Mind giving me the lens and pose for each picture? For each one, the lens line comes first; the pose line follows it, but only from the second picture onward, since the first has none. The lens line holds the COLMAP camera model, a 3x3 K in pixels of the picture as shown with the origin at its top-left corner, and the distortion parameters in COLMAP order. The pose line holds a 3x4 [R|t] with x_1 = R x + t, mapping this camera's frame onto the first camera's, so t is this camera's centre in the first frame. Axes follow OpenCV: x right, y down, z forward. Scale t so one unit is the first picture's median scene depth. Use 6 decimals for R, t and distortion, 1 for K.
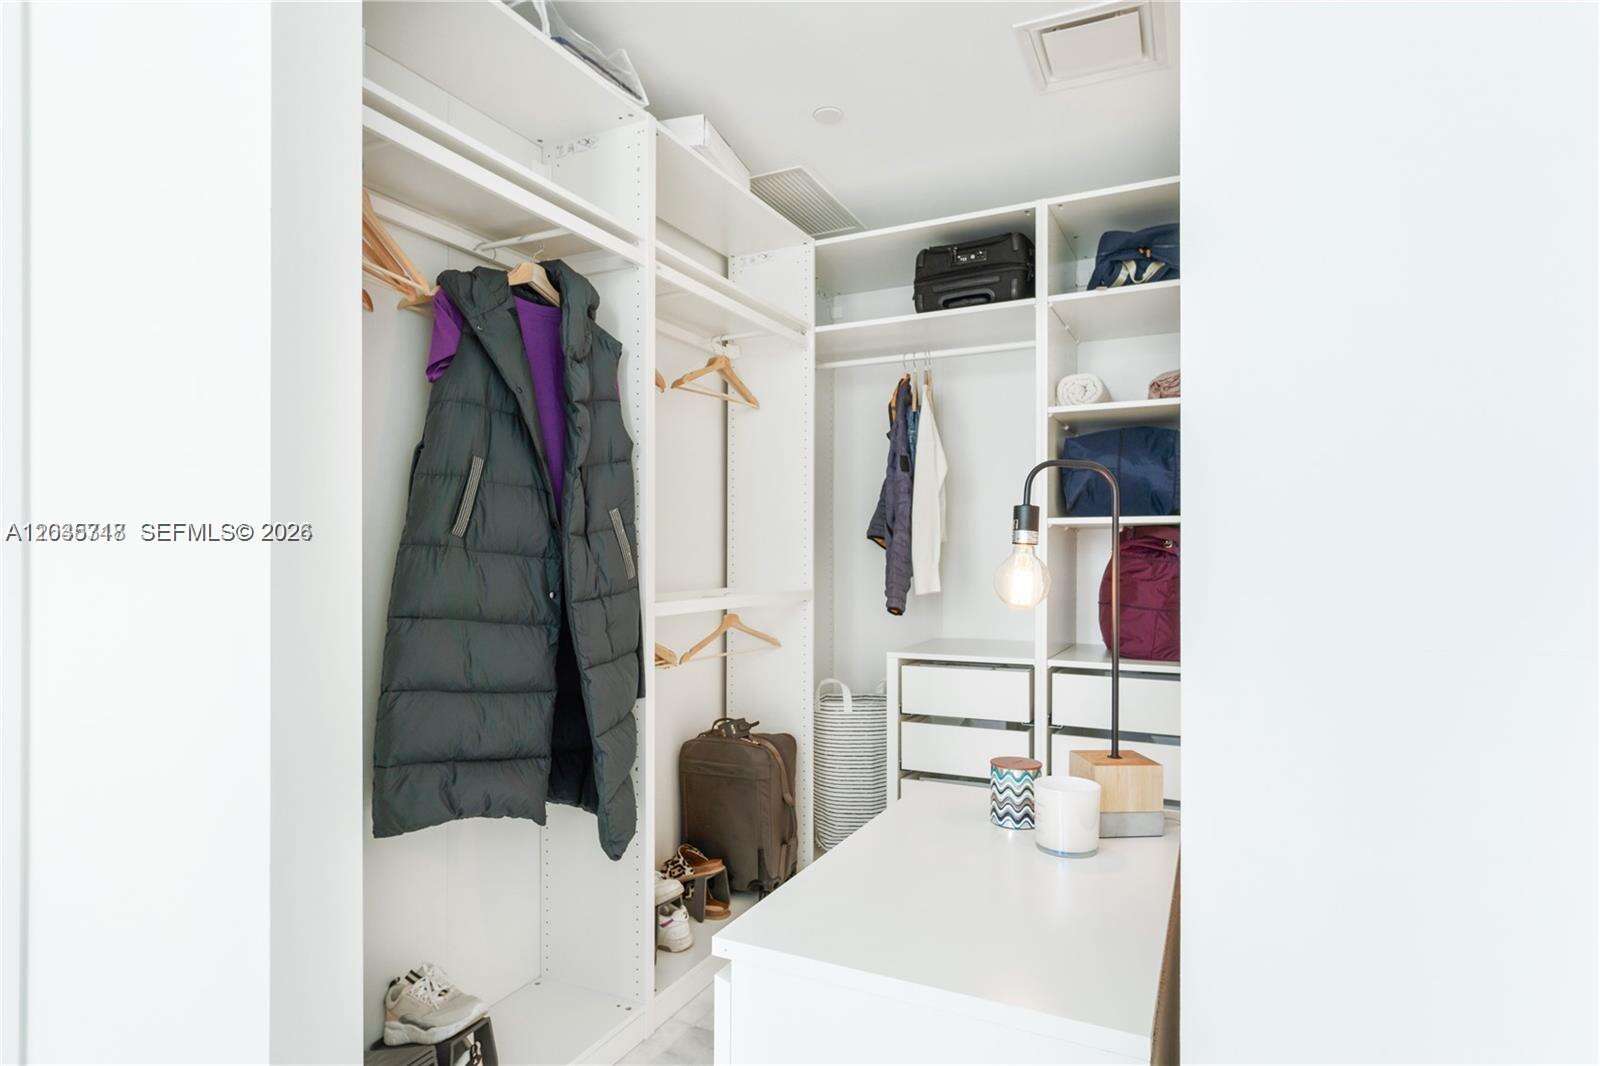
lens RADIAL K [[844.1, 0, 809.2], [0, 844.1, 560.5], [0, 0, 1]] dist [-0.020957, -0.003319]
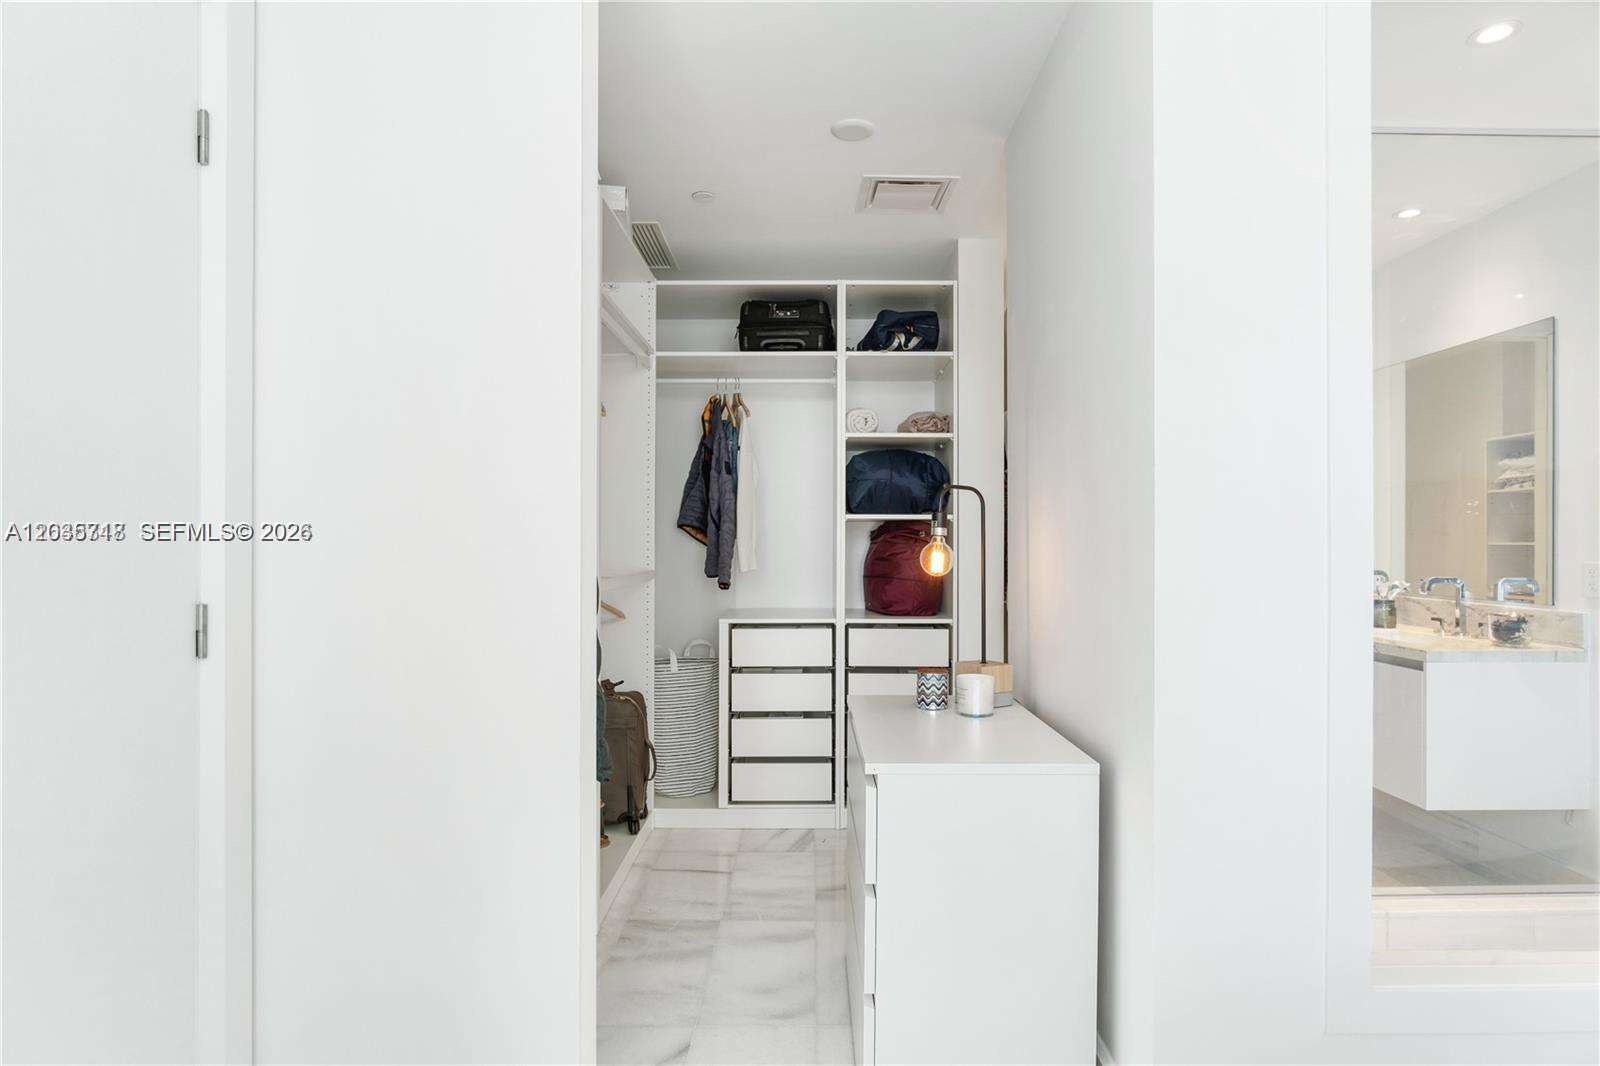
lens RADIAL K [[844.1, 0, 798.3], [0, 844.1, 537.9], [0, 0, 1]] dist [-0.020957, -0.003319]
pose [[0.895500, 0.004999, 0.445033, -0.374322], [-0.000649, 0.999951, -0.009927, 0.001084], [-0.445061, 0.008601, 0.895459, -0.178423]]
